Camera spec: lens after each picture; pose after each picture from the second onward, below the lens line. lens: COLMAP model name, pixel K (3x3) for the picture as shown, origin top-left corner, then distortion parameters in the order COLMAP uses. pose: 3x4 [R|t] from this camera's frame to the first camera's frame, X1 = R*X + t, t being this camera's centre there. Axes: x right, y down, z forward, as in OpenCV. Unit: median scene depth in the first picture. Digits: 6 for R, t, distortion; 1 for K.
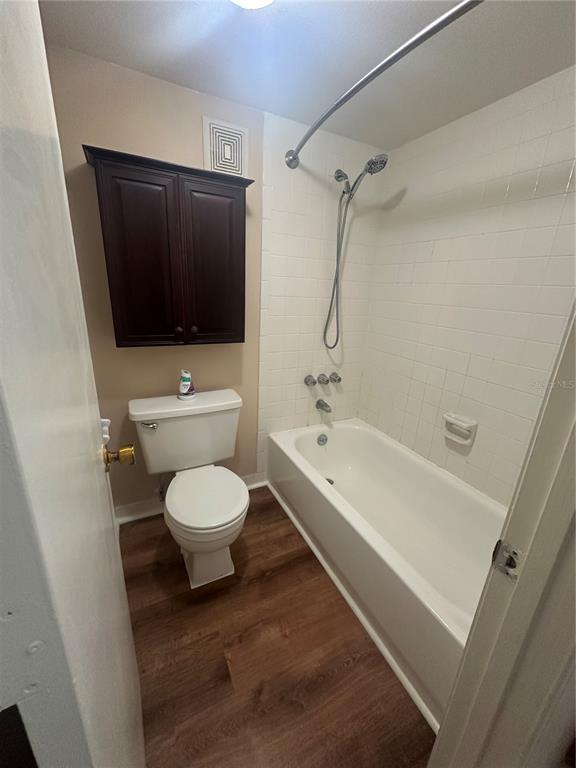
lens RADIAL K [[305.5, 0, 289.0], [0, 305.5, 385.9], [0, 0, 1]] dist [-0.001346, 0.000374]
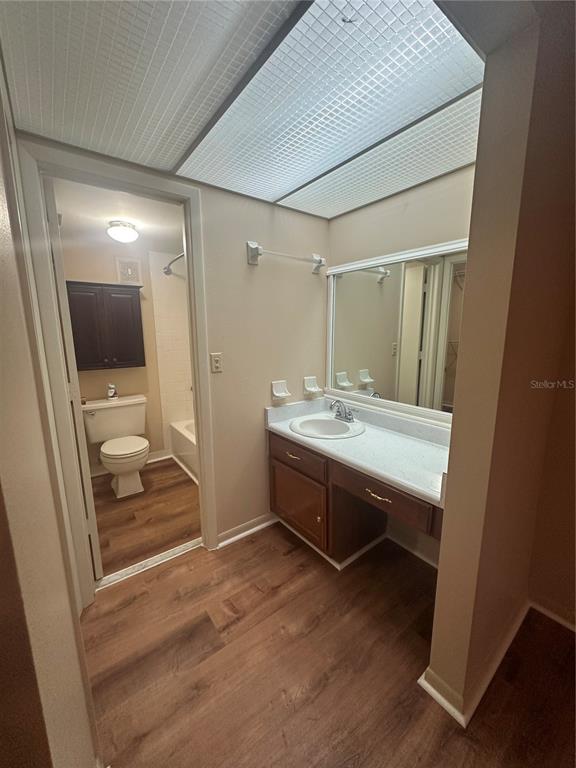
lens RADIAL K [[305.5, 0, 285.7], [0, 305.5, 382.2], [0, 0, 1]] dist [-0.001346, 0.000374]
pose [[0.983366, -0.088566, 0.158577, 0.389456], [0.110066, 0.985070, -0.132374, 0.294107], [-0.144486, 0.147626, 0.978433, -0.912849]]
